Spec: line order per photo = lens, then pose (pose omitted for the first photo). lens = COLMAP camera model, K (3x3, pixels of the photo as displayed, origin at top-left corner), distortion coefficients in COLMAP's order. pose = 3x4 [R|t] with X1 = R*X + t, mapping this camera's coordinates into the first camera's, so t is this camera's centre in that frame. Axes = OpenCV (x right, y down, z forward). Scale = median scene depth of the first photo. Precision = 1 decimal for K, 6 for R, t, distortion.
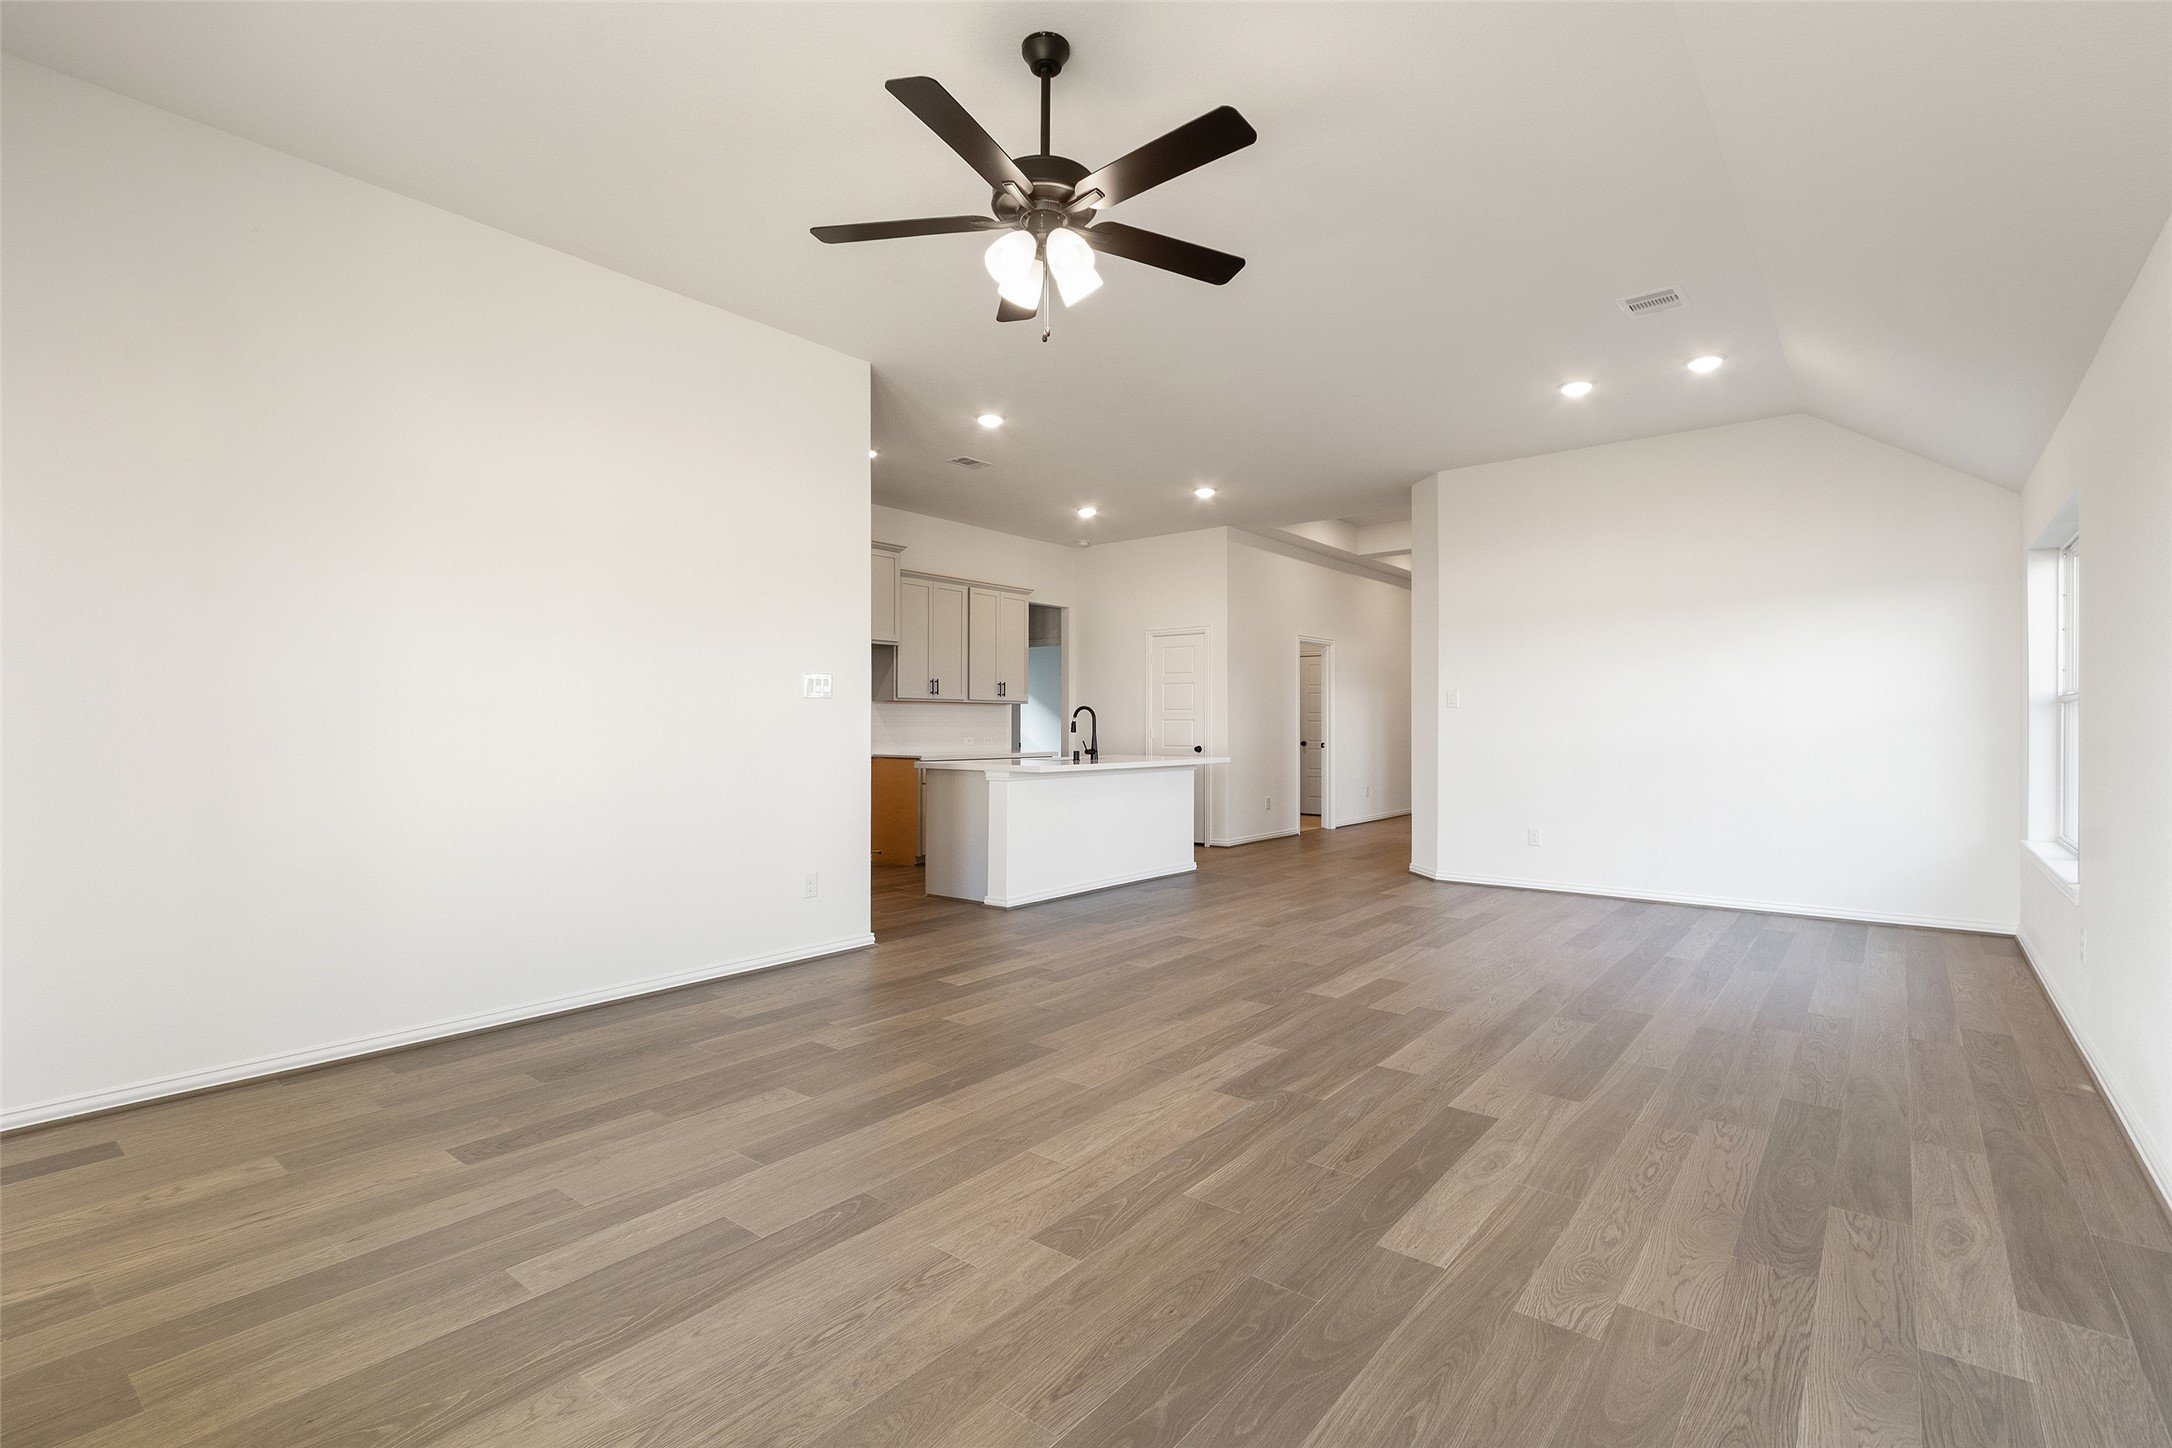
lens RADIAL K [[982.3, 0, 1101.3], [0, 982.3, 724.3], [0, 0, 1]] dist [-0.011490, 0.000711]
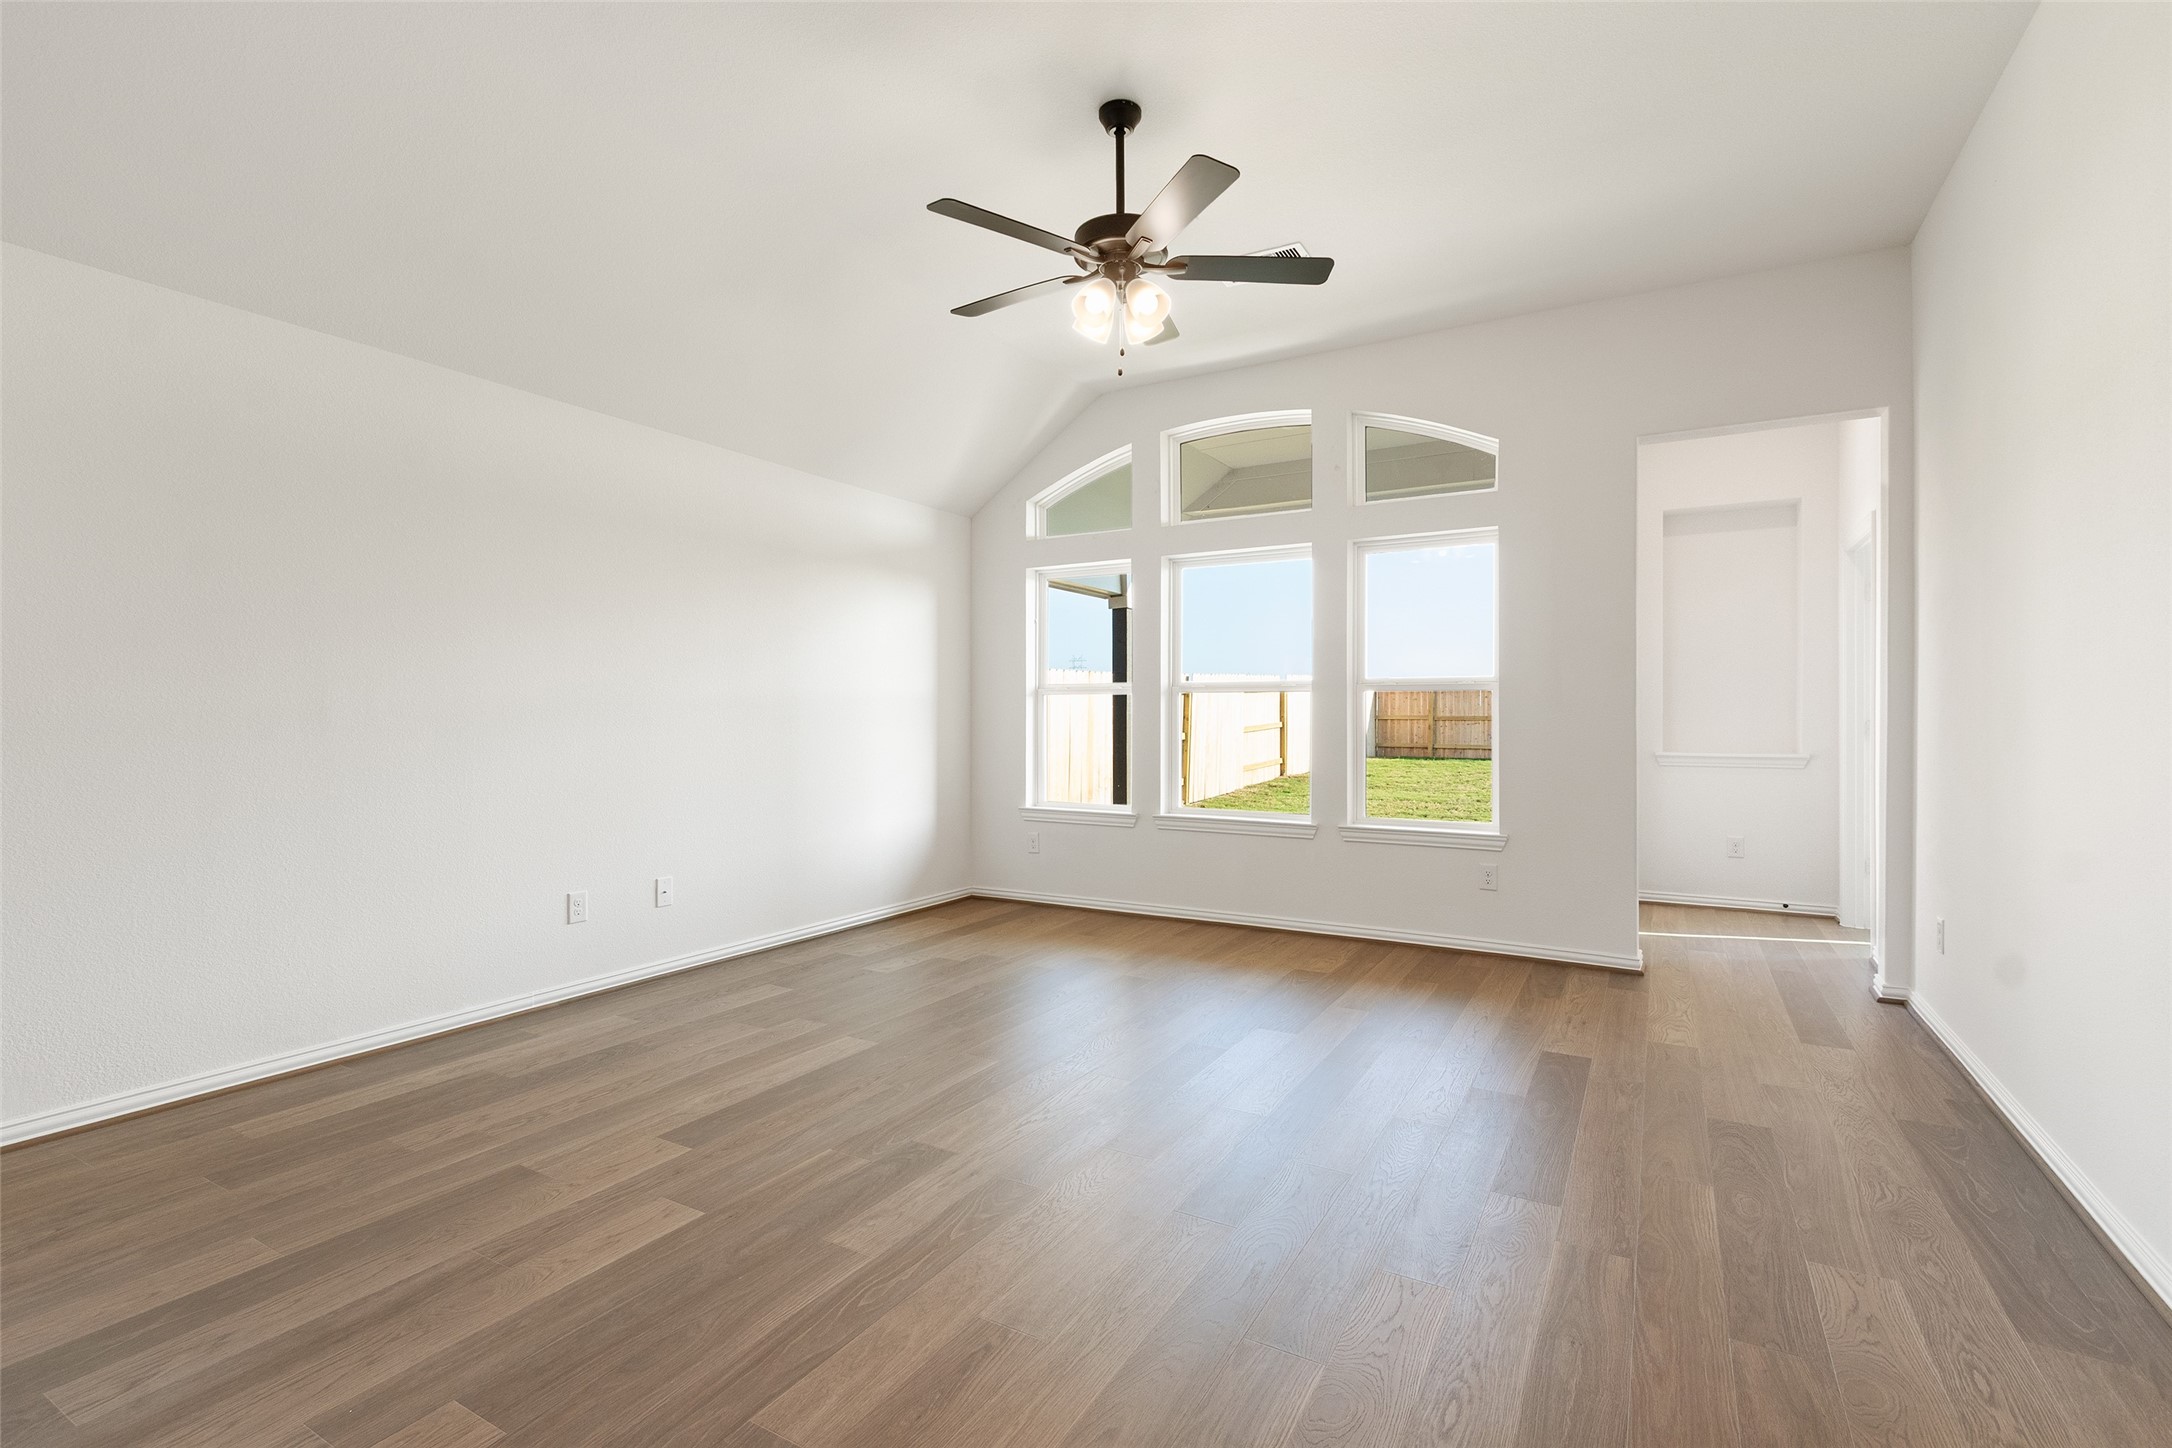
lens RADIAL K [[982.3, 0, 1081.8], [0, 982.3, 728.5], [0, 0, 1]] dist [-0.011490, 0.000711]
pose [[-0.990428, 0.000530, -0.138030, 0.117322], [-0.001730, 0.999866, 0.016252, -0.001427], [0.138021, 0.016336, -0.990295, 1.735937]]
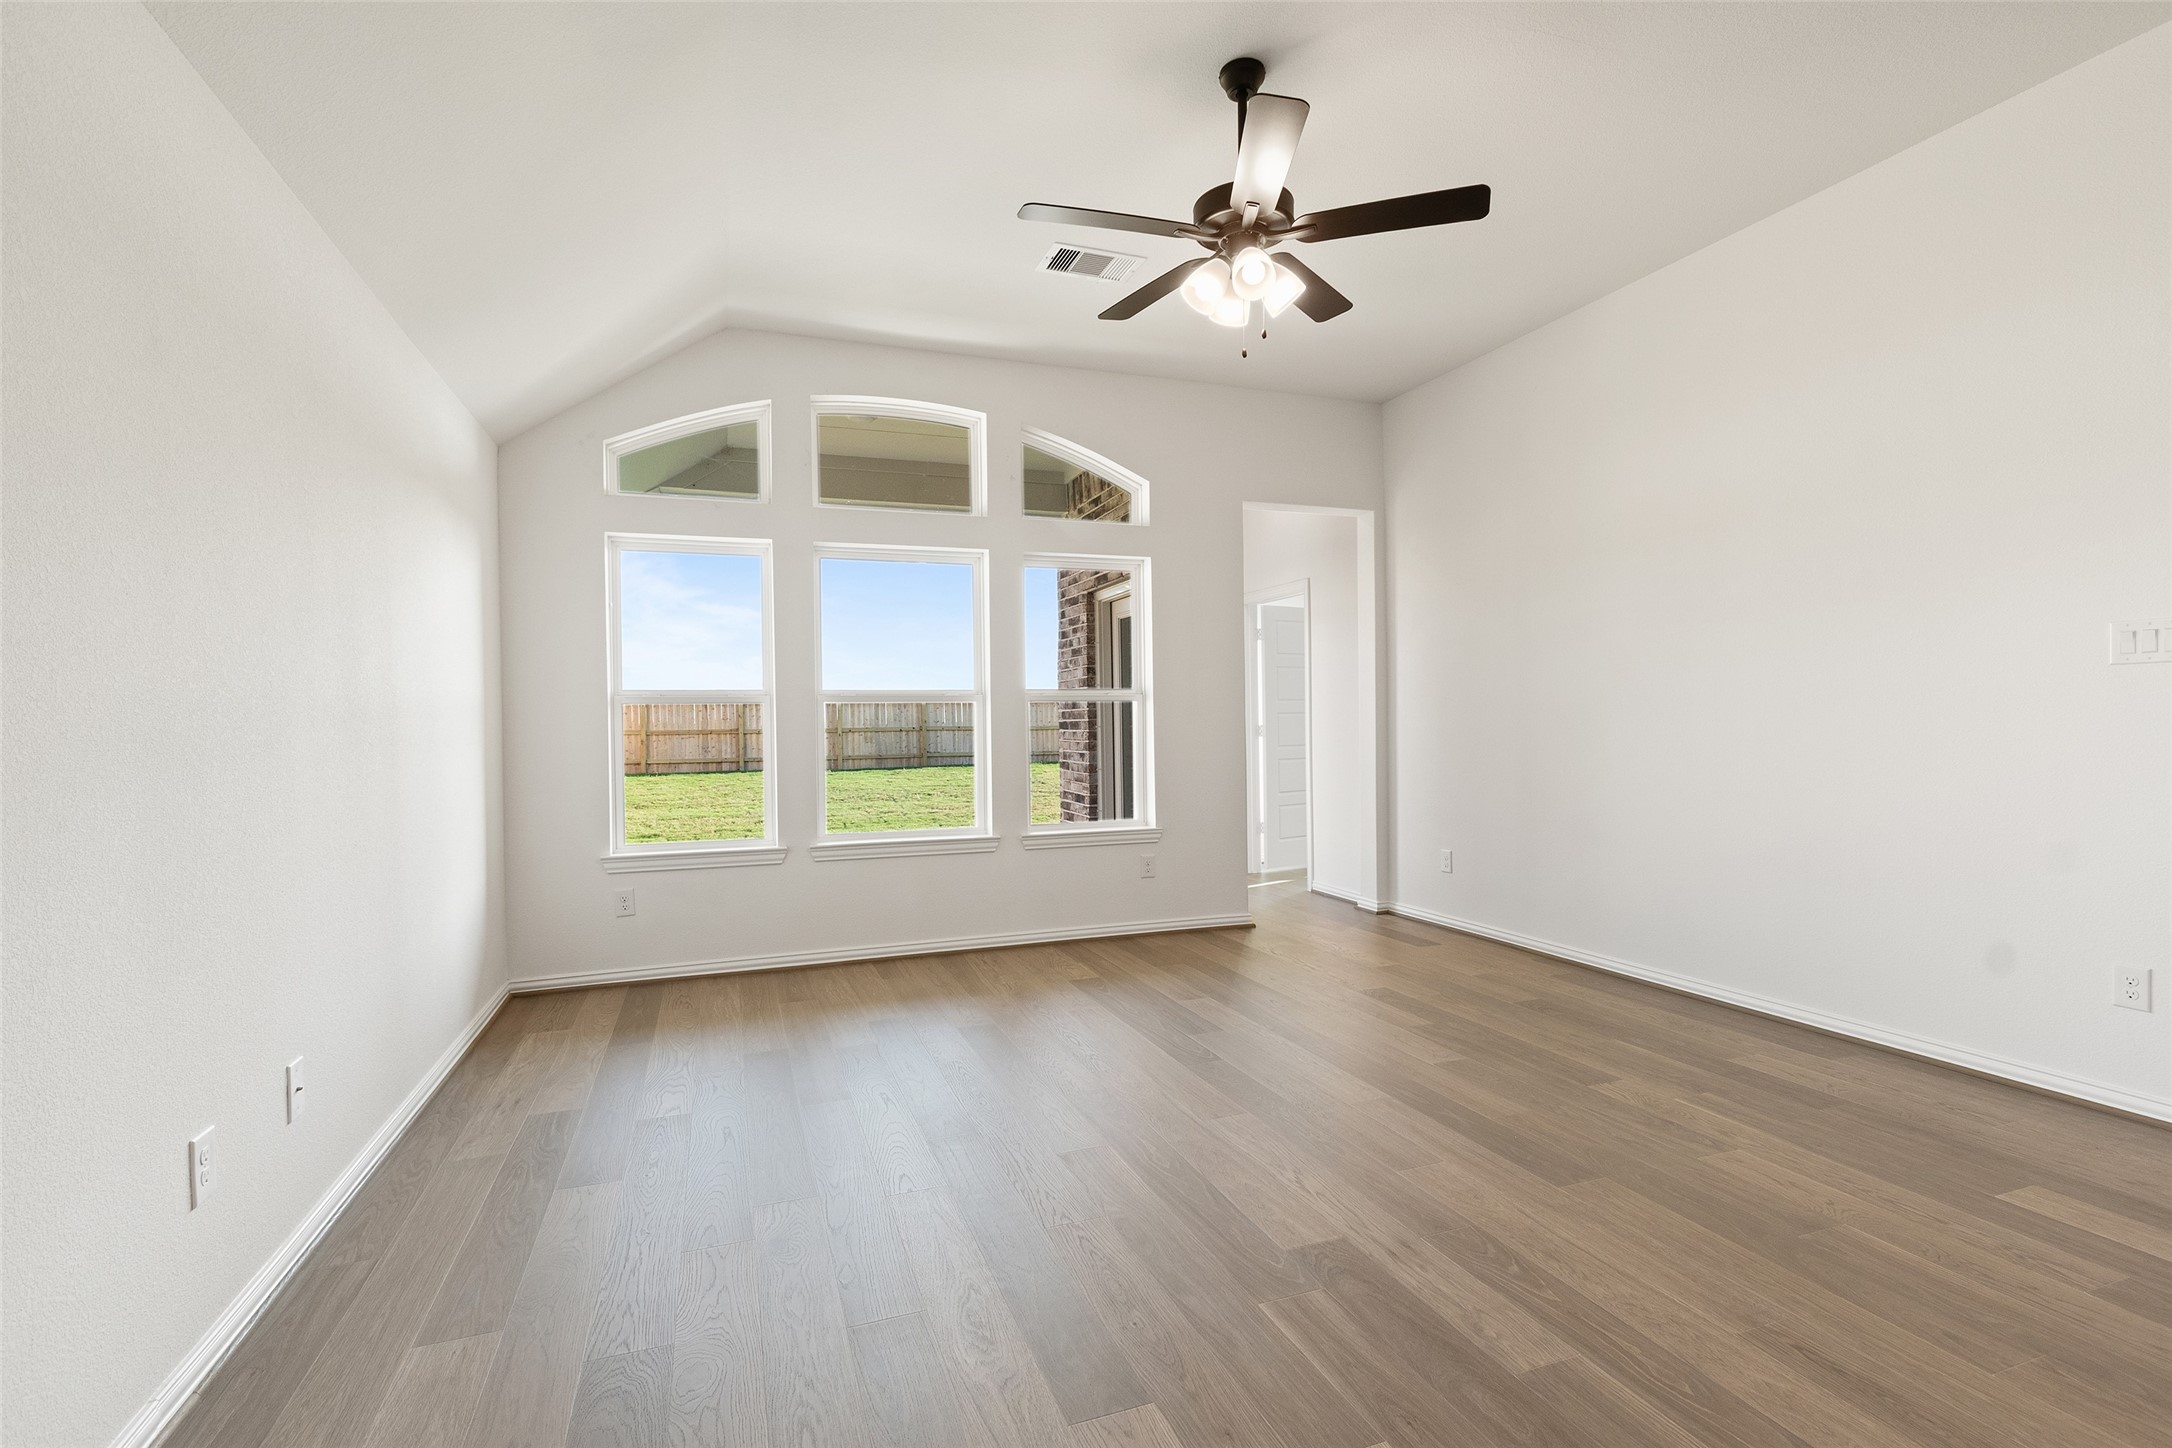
lens RADIAL K [[982.3, 0, 1049.8], [0, 982.3, 722.9], [0, 0, 1]] dist [-0.011490, 0.000711]
pose [[-0.540306, 0.007823, -0.841432, 0.773661], [0.013543, 0.999908, 0.000600, -0.000228], [0.841360, -0.011071, -0.540362, 1.140695]]
